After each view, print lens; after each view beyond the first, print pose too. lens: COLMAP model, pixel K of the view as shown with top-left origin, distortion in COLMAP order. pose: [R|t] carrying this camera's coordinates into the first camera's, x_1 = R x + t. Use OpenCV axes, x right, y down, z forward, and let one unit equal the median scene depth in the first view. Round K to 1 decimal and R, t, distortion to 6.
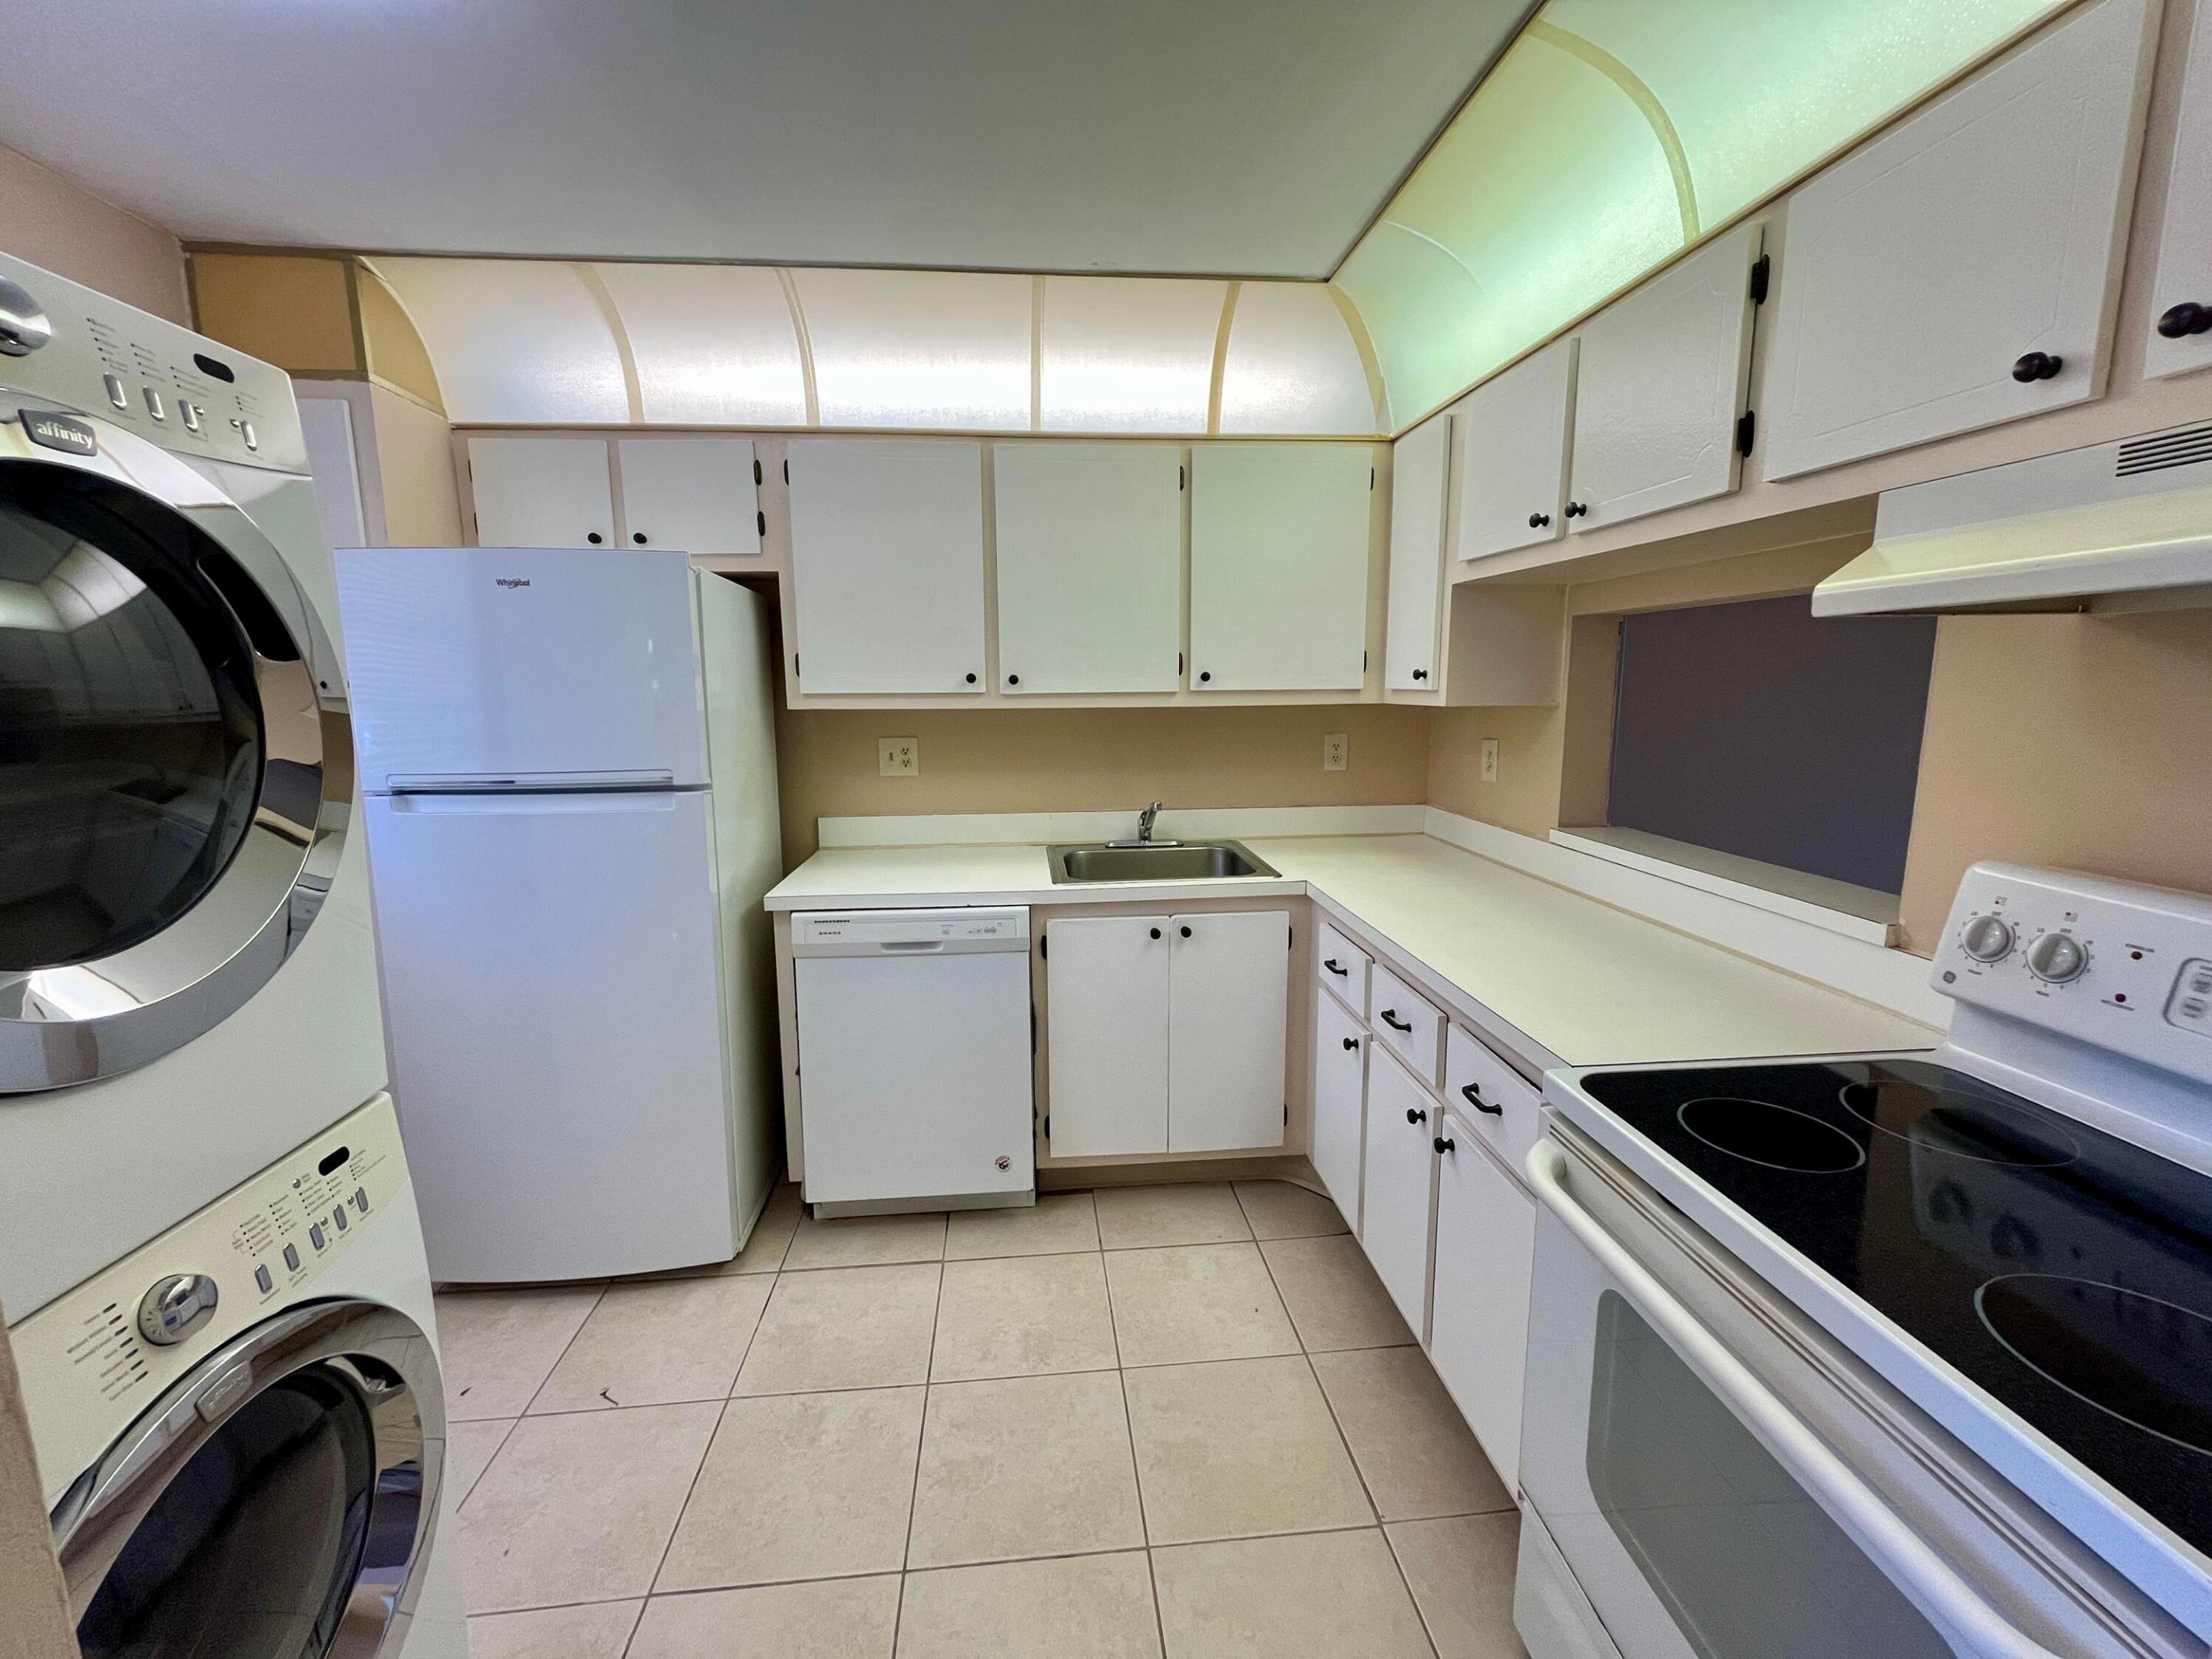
lens RADIAL K [[894.9, 0, 1101.2], [0, 894.9, 815.1], [0, 0, 1]] dist [-0.002512, -0.000395]
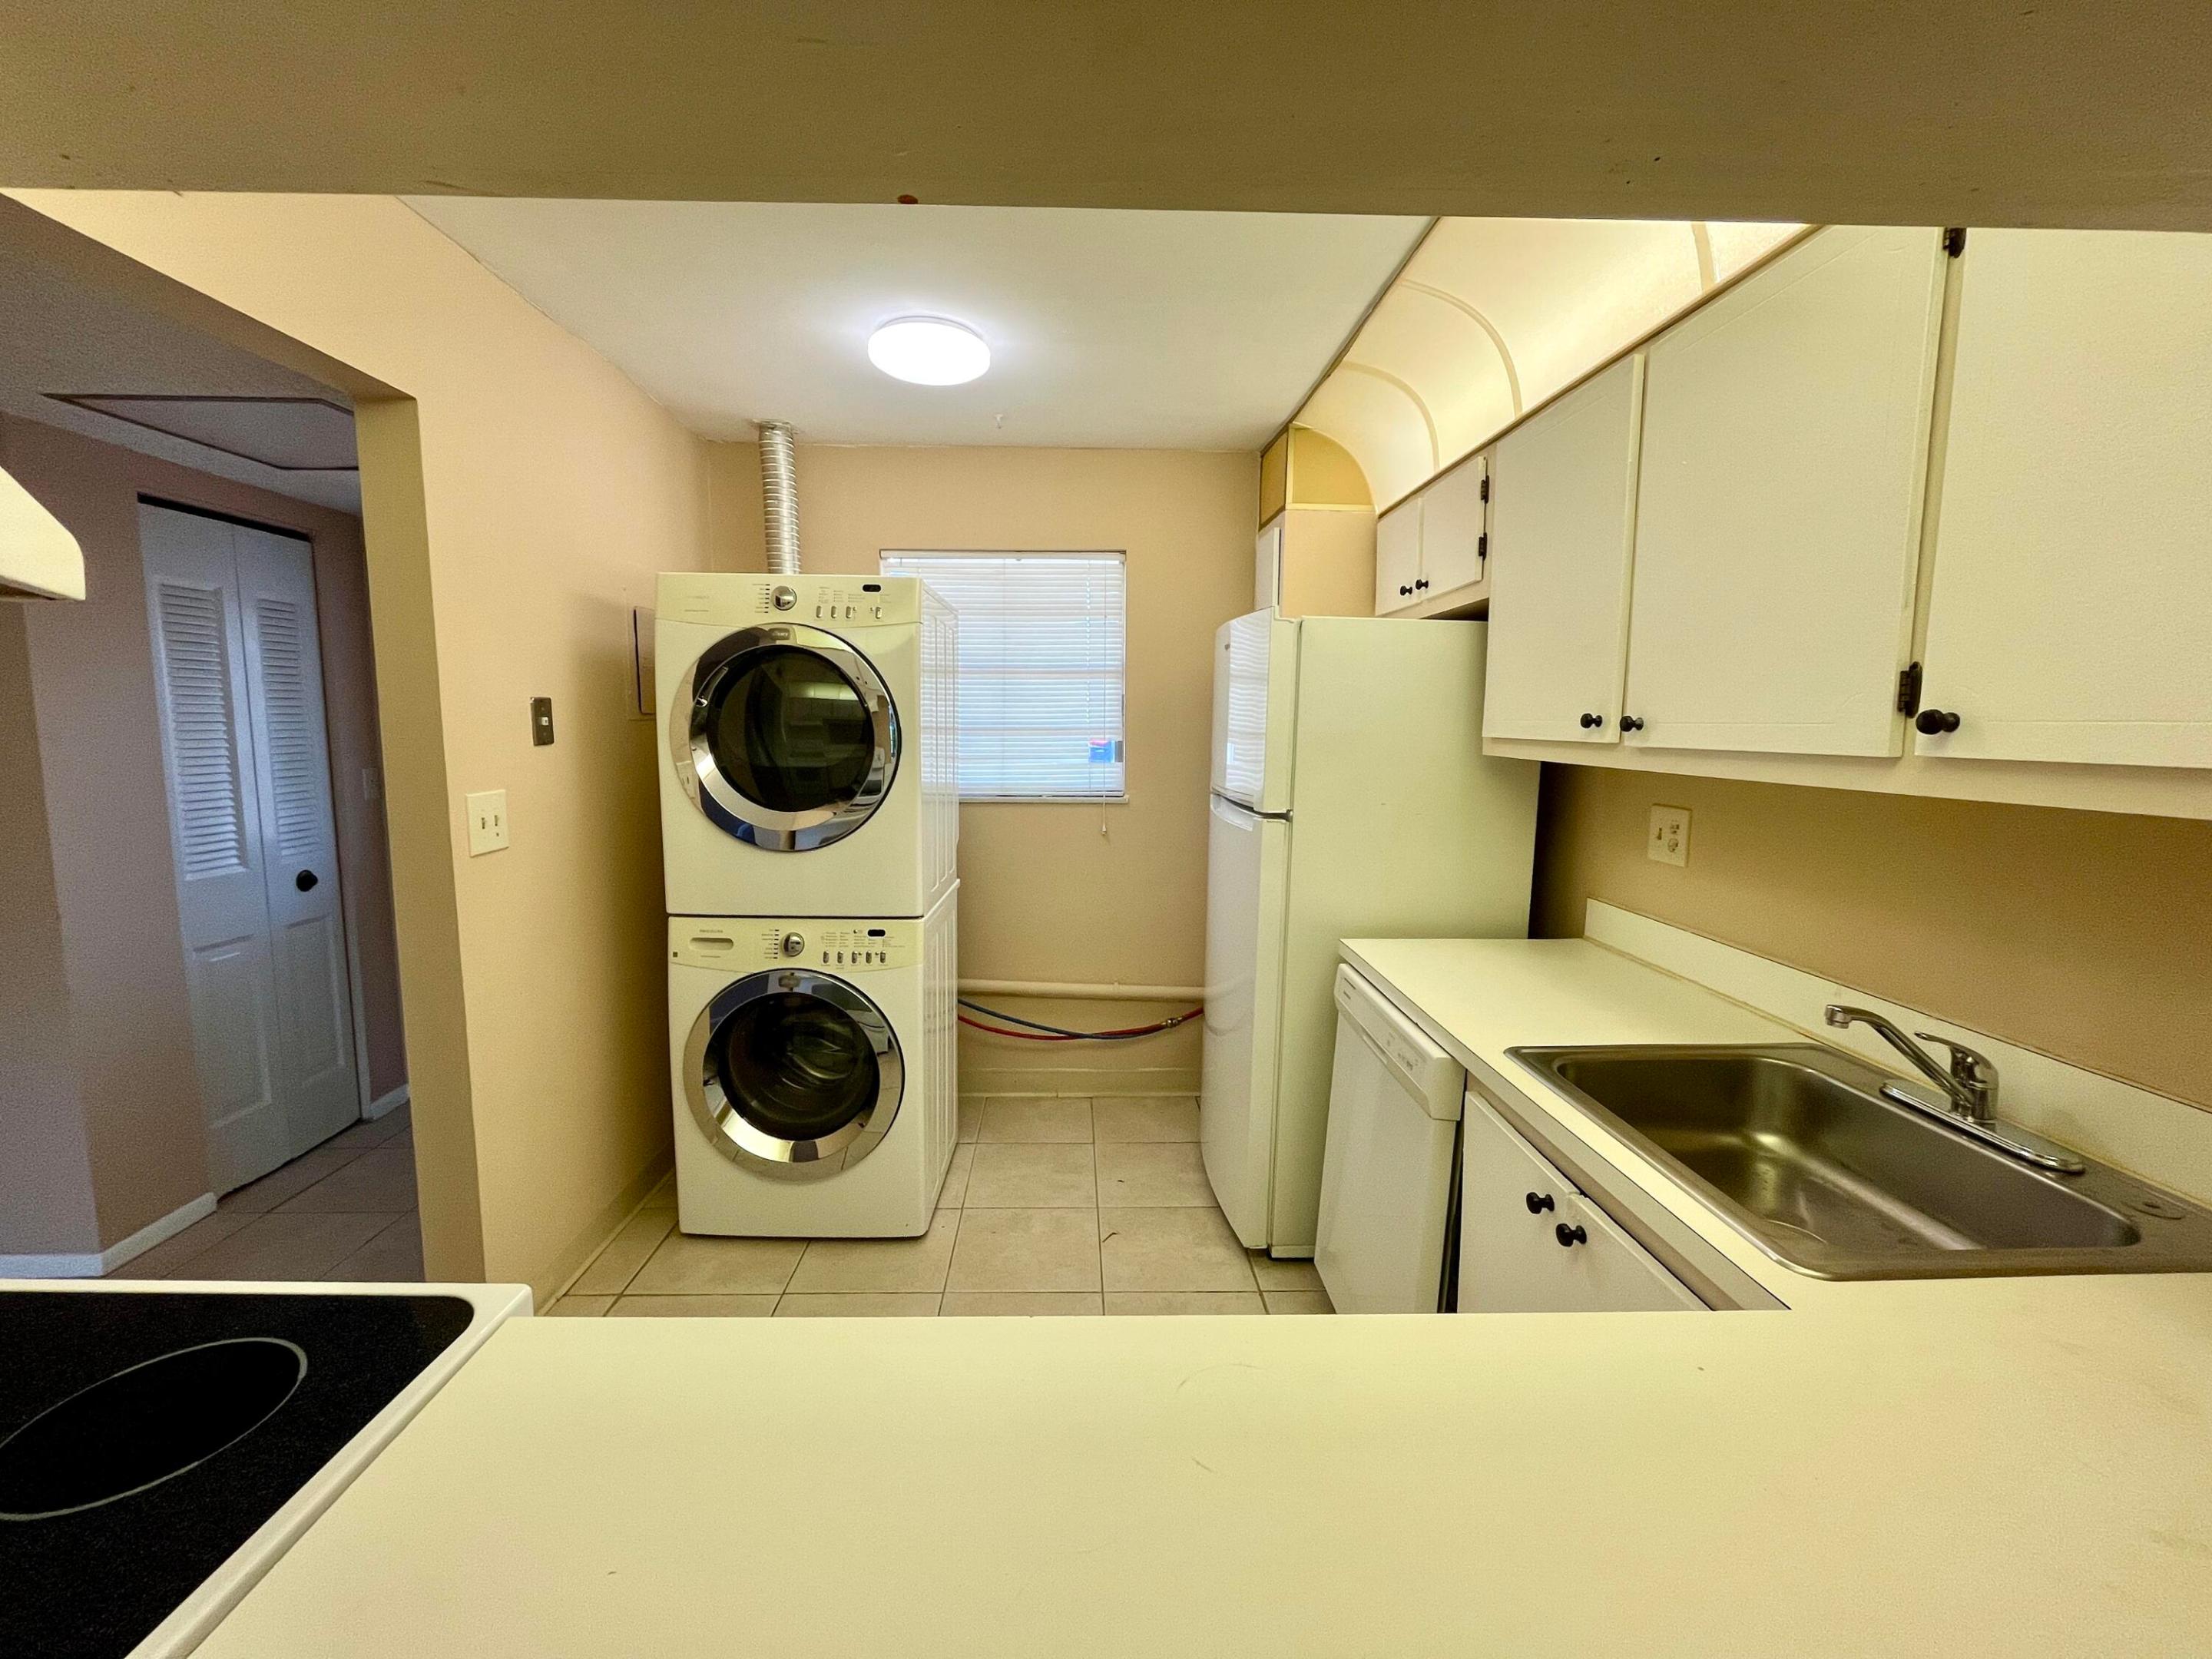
lens RADIAL K [[894.9, 0, 1093.3], [0, 894.9, 812.9], [0, 0, 1]] dist [-0.002512, -0.000395]
pose [[-0.066665, 0.111541, -0.991521, 0.601491], [-0.156402, 0.980279, 0.120792, -0.120954], [0.985441, 0.163128, -0.047905, 0.755745]]
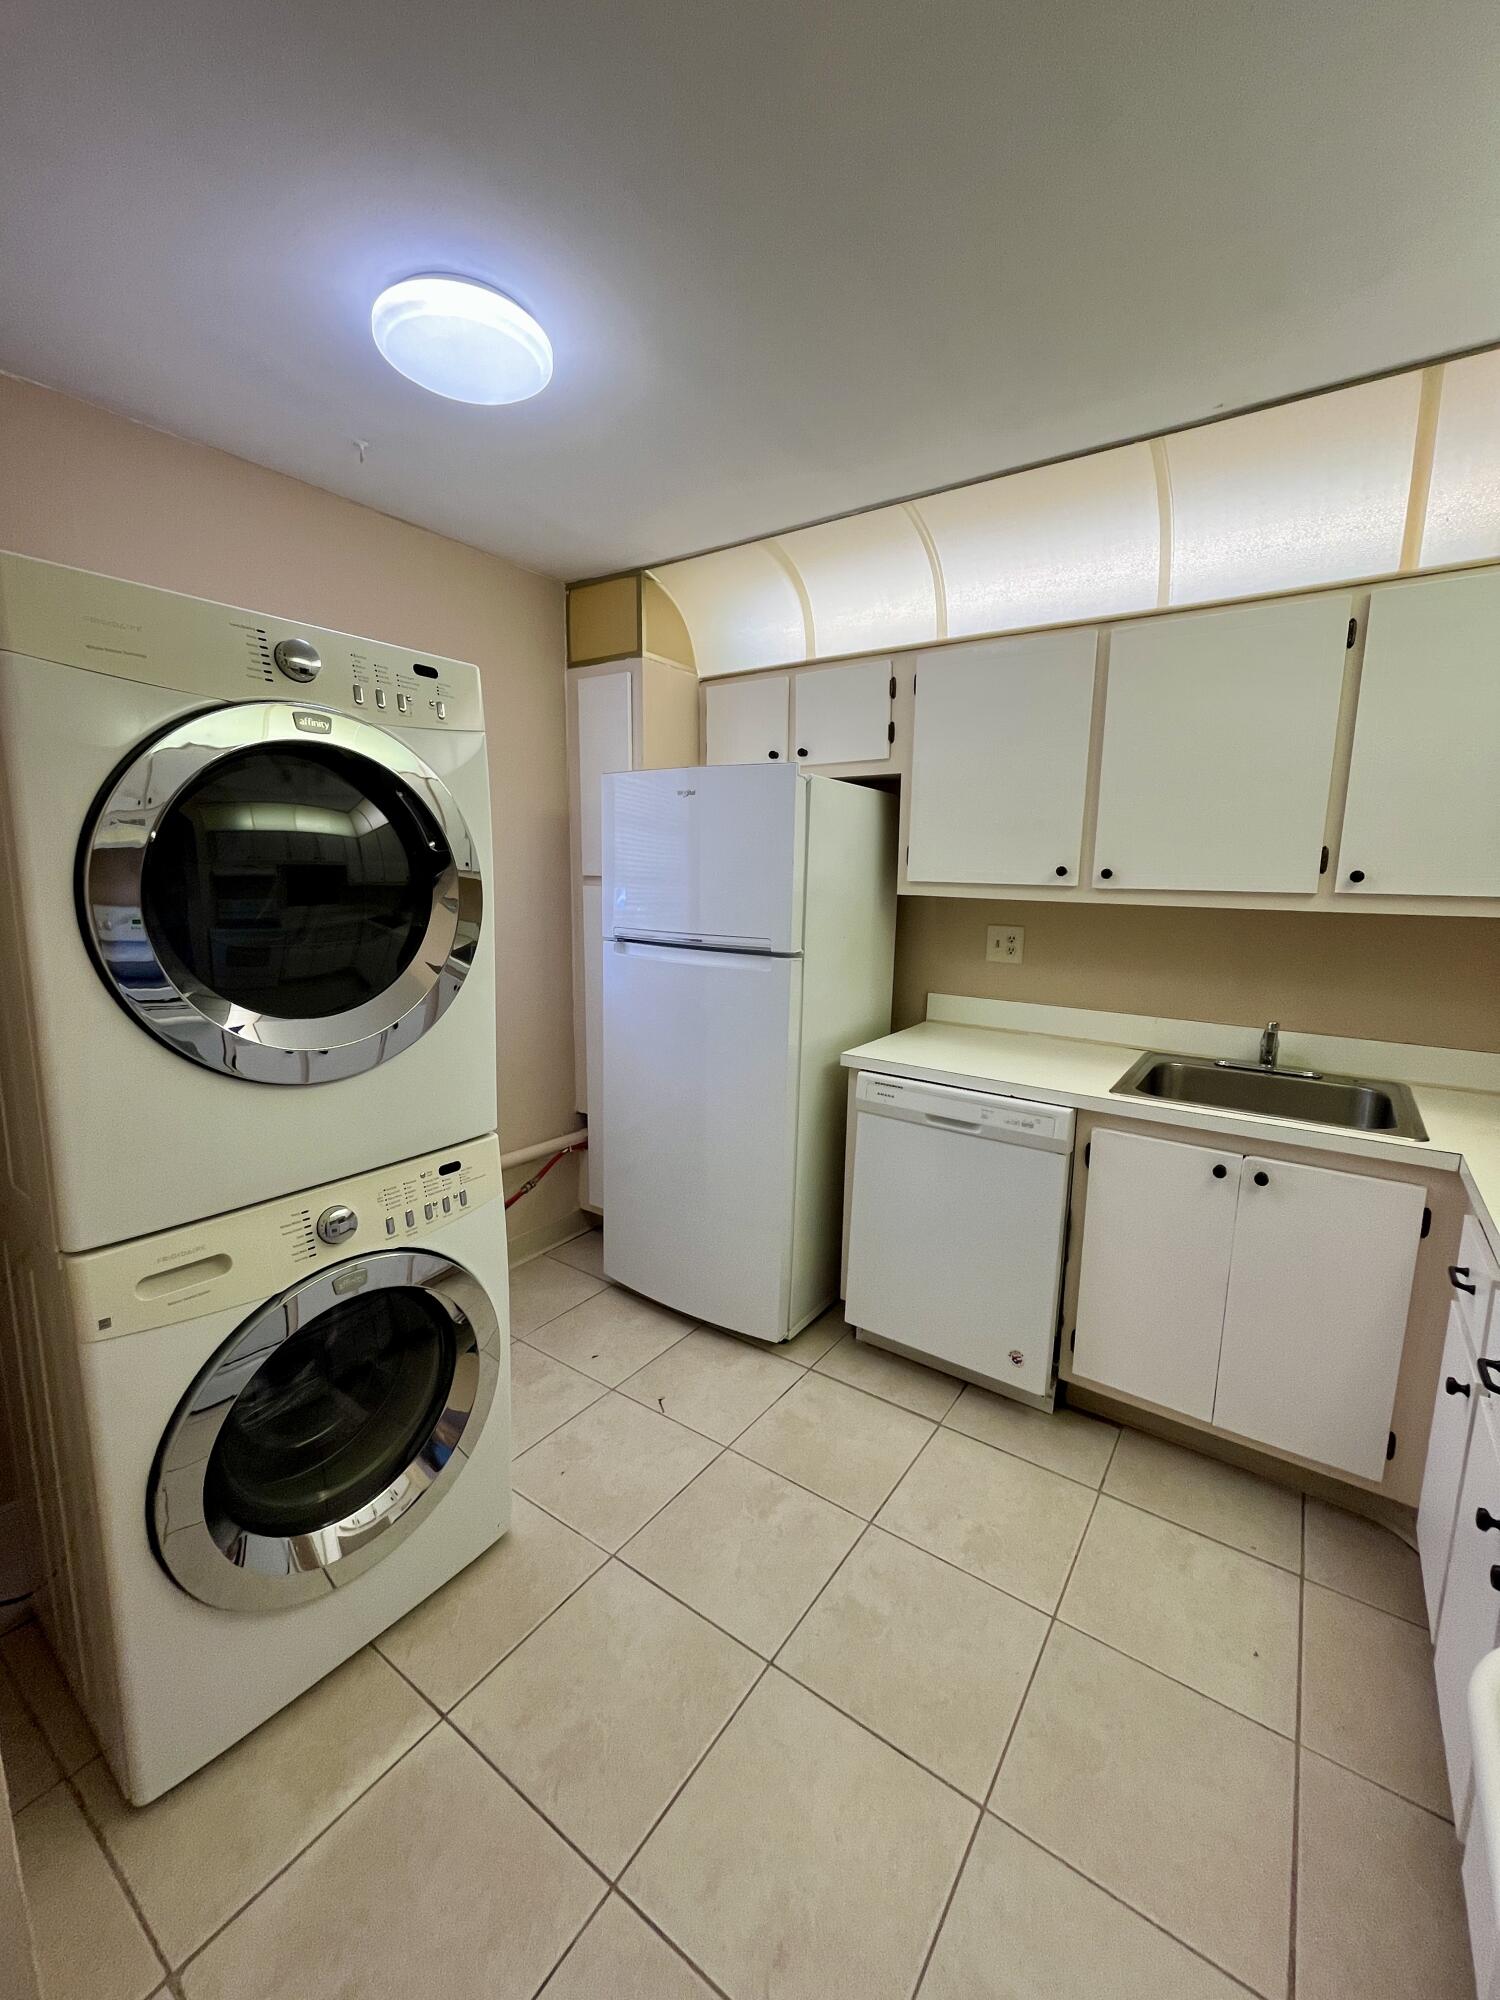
lens RADIAL K [[809.1, 0, 758.7], [0, 809.1, 991.6], [0, 0, 1]] dist [-0.002512, -0.000395]
pose [[0.765001, 0.119988, -0.632753, 0.201184], [-0.117695, 0.991992, 0.045816, -0.024241], [0.633184, 0.039422, 0.772997, 0.110029]]
